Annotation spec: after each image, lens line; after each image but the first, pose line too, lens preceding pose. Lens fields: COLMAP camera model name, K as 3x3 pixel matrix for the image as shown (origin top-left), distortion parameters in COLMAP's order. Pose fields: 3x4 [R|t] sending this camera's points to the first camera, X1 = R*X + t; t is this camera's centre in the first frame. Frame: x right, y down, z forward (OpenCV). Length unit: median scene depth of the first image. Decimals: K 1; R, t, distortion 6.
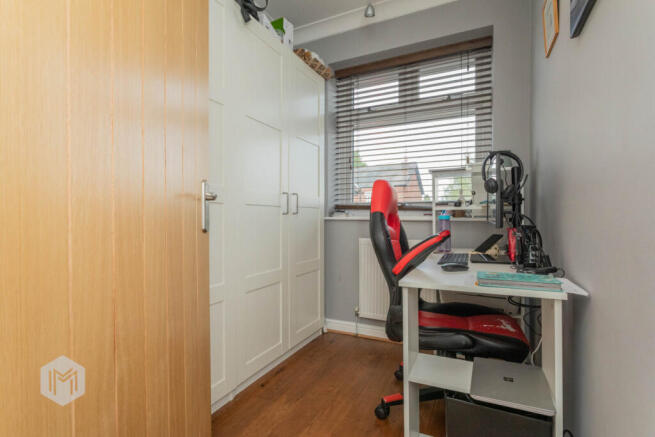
lens RADIAL K [[318.8, 0, 330.5], [0, 318.8, 217.9], [0, 0, 1]] dist [-0.005221, -0.000059]
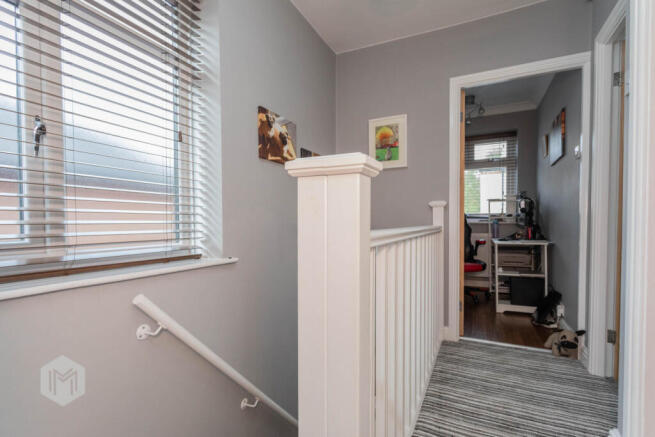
lens RADIAL K [[317.7, 0, 323.4], [0, 317.7, 220.3], [0, 0, 1]] dist [0.000671, 0.001280]
pose [[0.999908, 0.009858, -0.009287, -1.090959], [-0.009915, 0.999932, -0.006137, 0.019432], [0.009226, 0.006228, 0.999938, -1.614373]]
